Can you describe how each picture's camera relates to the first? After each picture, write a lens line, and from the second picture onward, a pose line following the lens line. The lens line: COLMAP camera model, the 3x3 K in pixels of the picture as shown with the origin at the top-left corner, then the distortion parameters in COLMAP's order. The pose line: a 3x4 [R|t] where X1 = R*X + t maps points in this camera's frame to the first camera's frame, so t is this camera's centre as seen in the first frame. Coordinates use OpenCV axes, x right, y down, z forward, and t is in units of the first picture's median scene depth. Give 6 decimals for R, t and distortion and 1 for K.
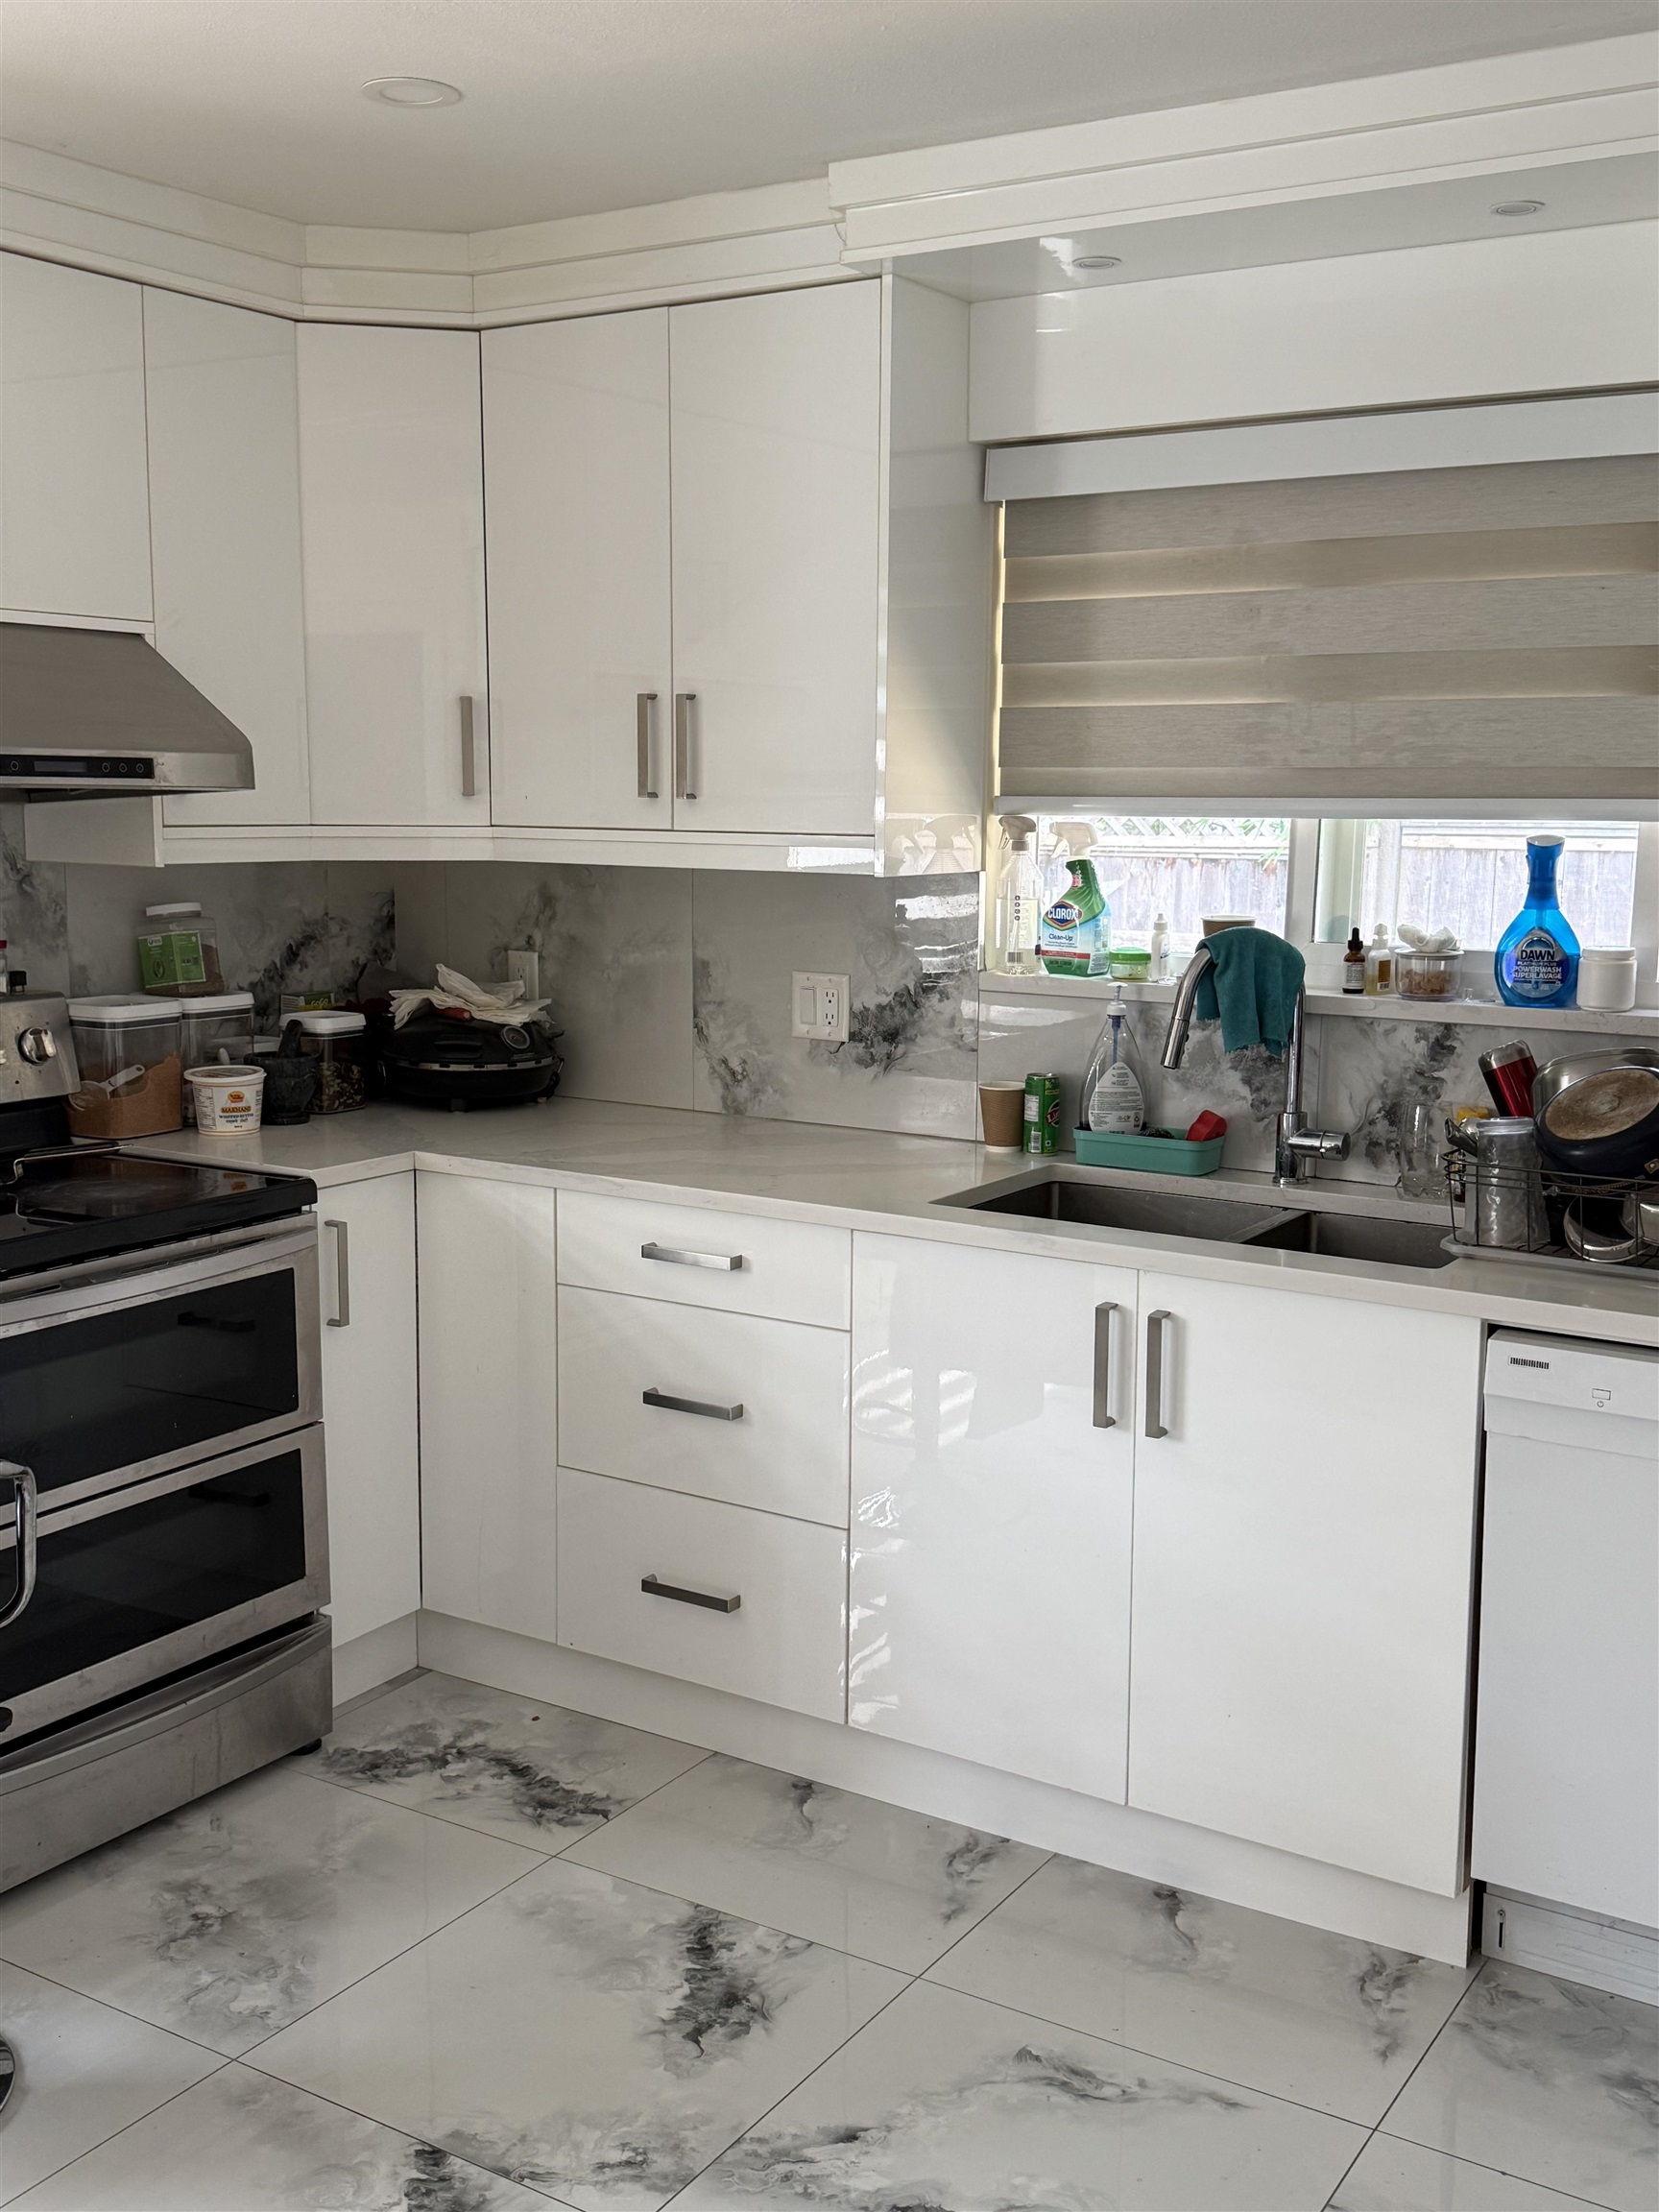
lens RADIAL K [[2197.1, 0, 829.5], [0, 2197.1, 1106.0], [0, 0, 1]] dist [0.185917, -0.402236]
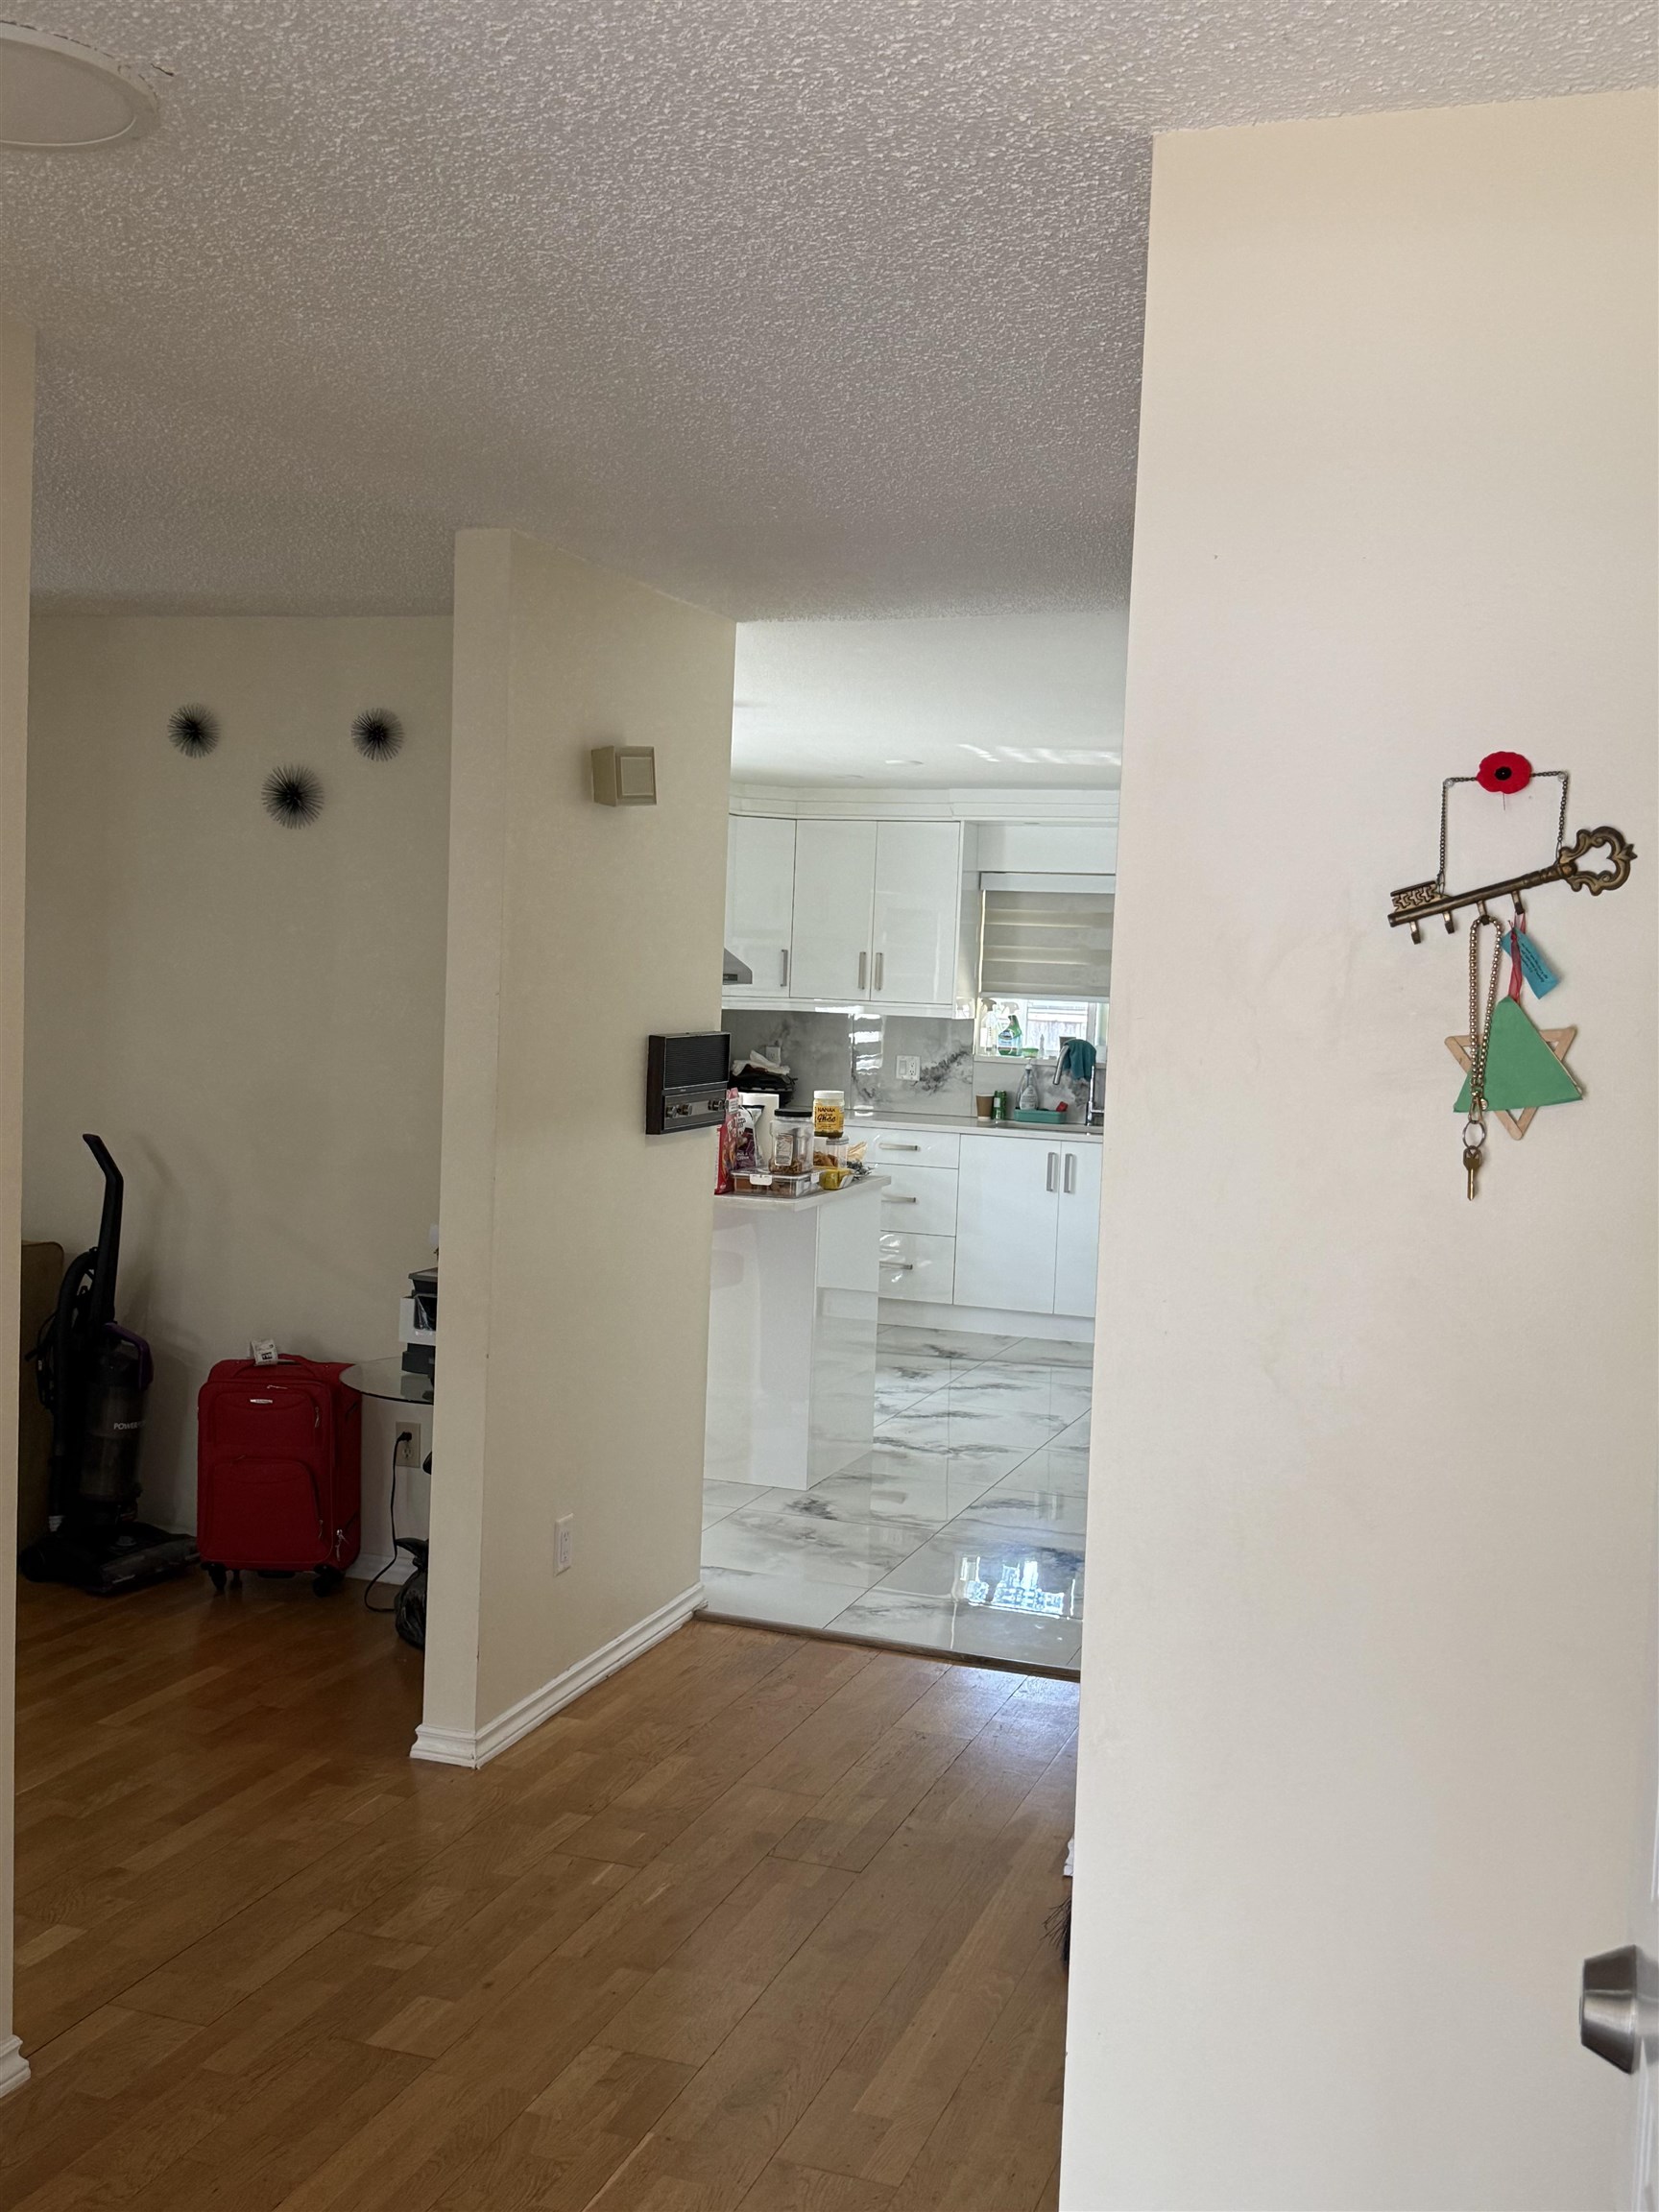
lens RADIAL K [[2197.1, 0, 829.5], [0, 2197.1, 1106.0], [0, 0, 1]] dist [0.185917, -0.402236]
pose [[0.973733, 0.015332, 0.227175, -0.771892], [0.002275, 0.997025, -0.077040, 0.226313], [-0.227681, 0.075533, 0.970802, -1.713922]]
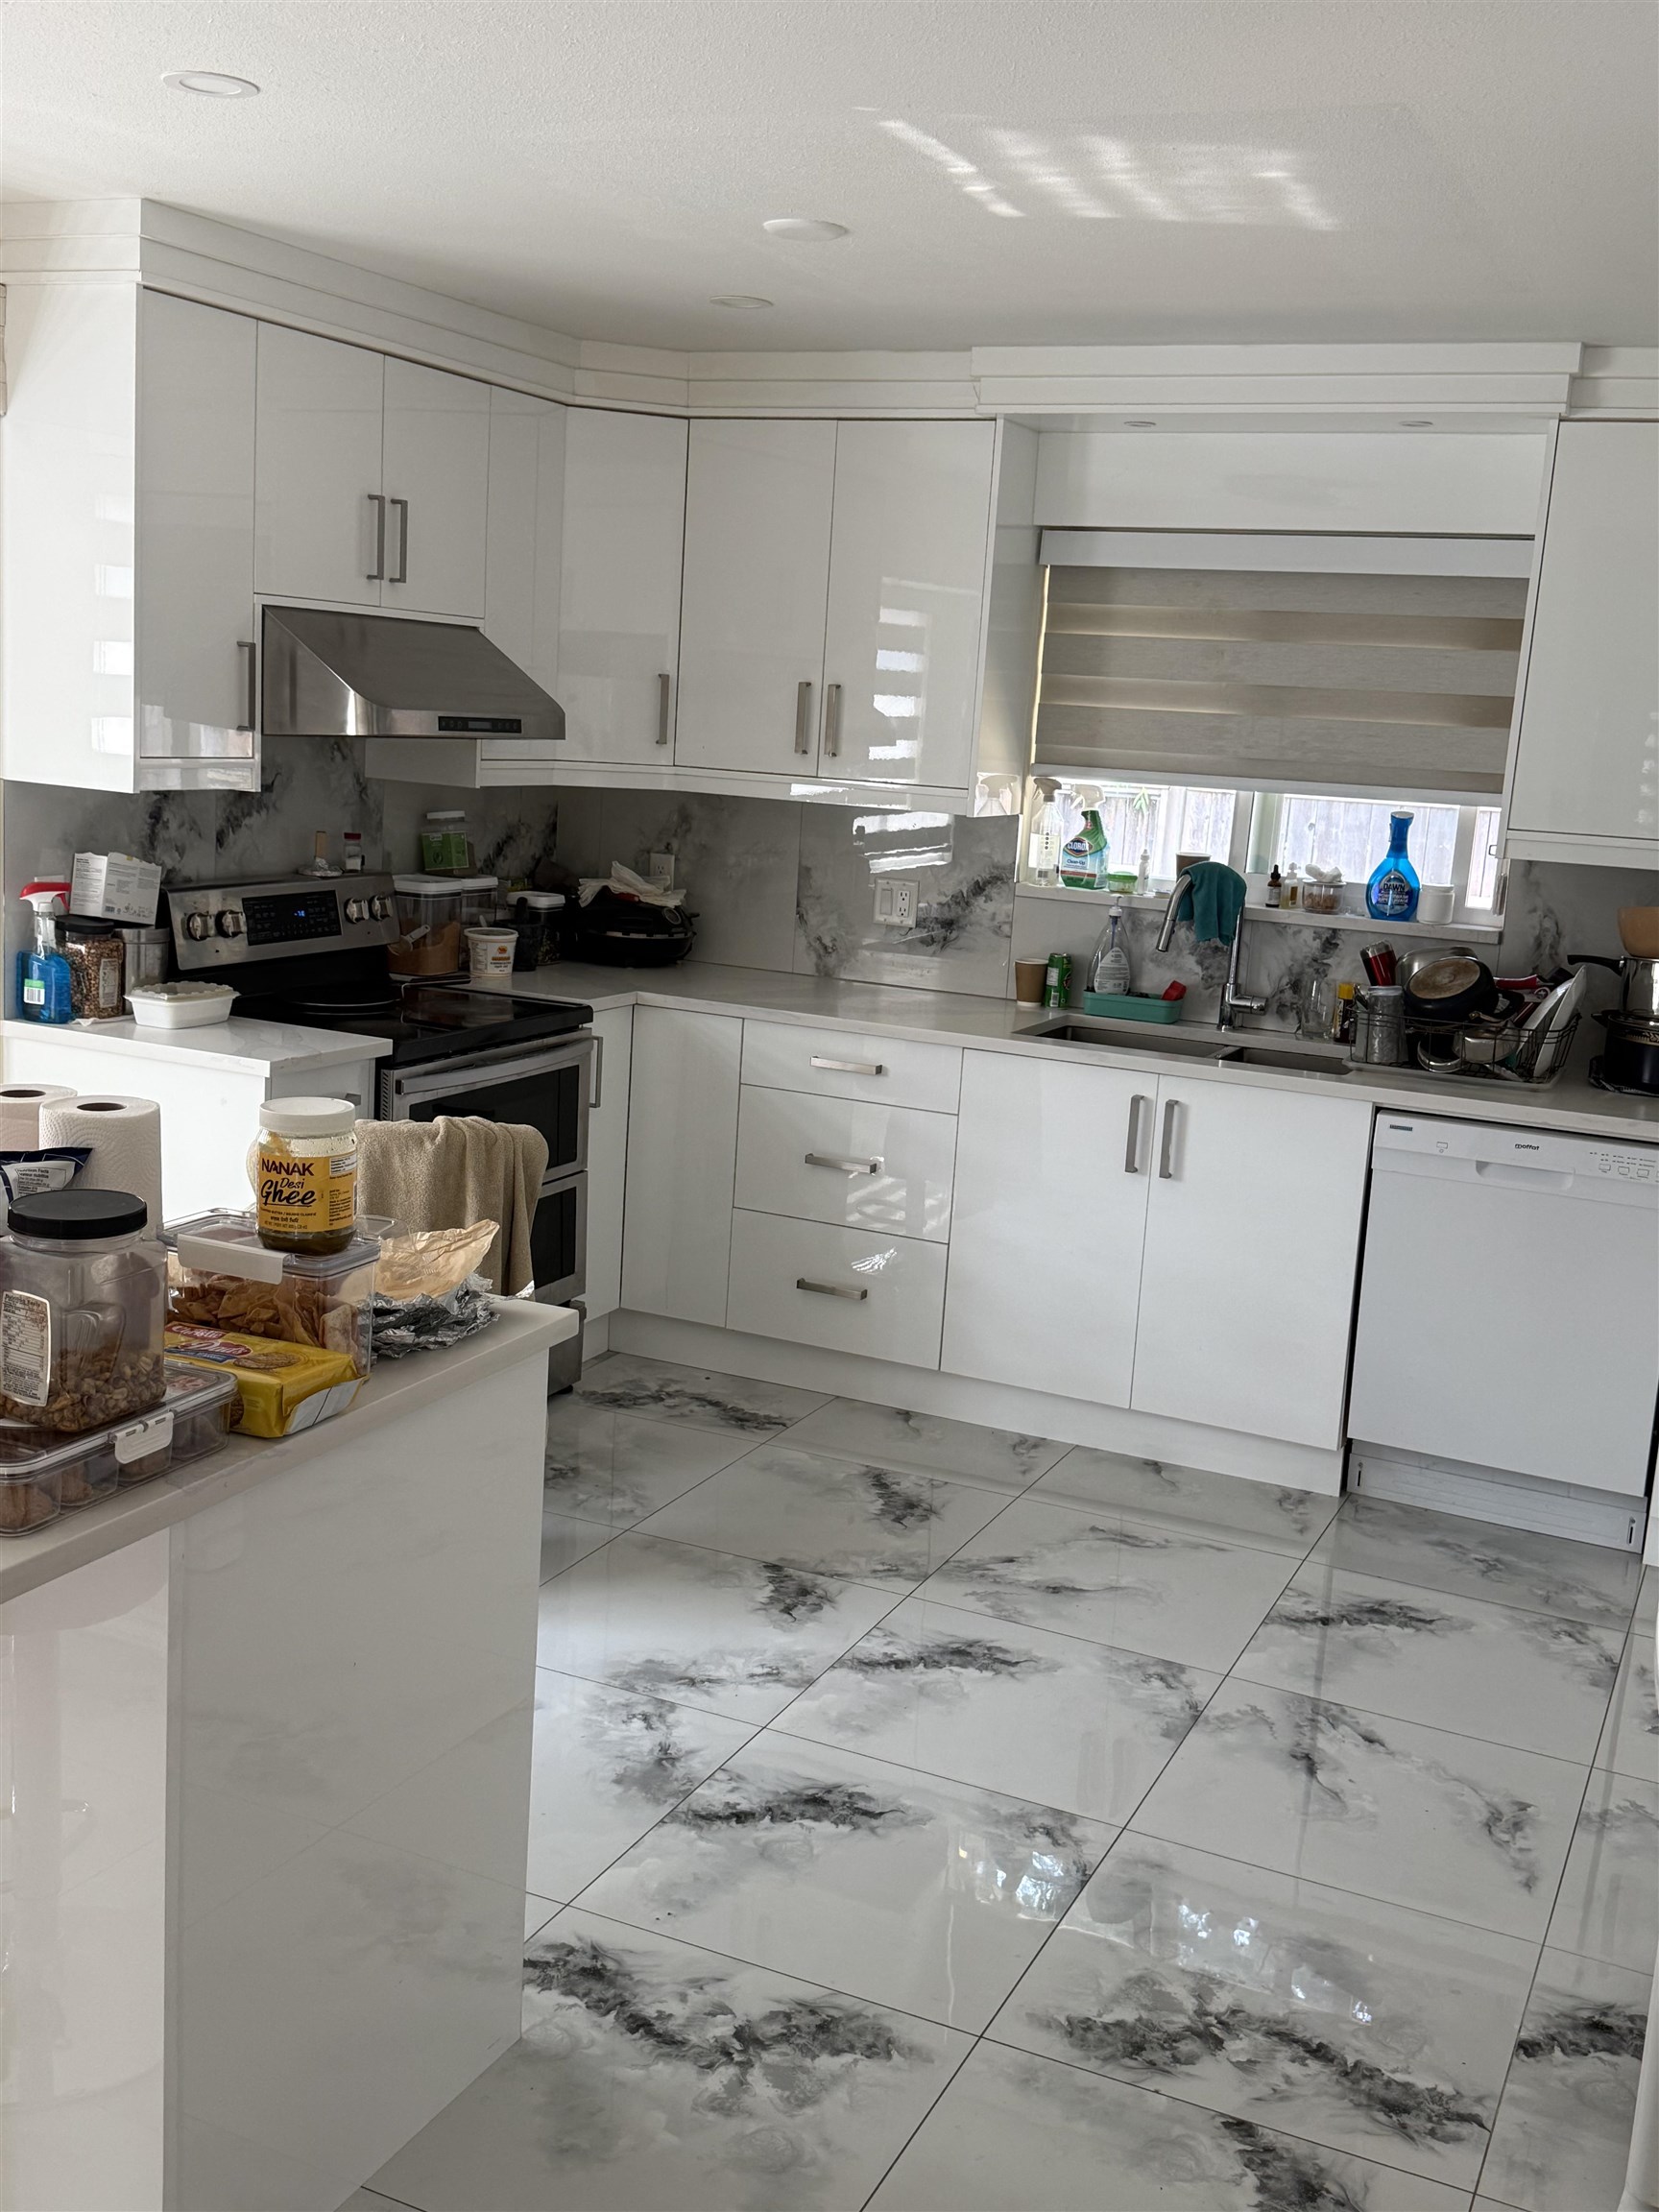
lens RADIAL K [[2210.9, 0, 829.1], [0, 2210.9, 1090.3], [0, 0, 1]] dist [0.145203, -0.000495]
pose [[0.989767, 0.028162, 0.139884, -0.271824], [-0.033146, 0.998891, 0.033430, 0.033517], [-0.138787, -0.037724, 0.989603, -0.474376]]
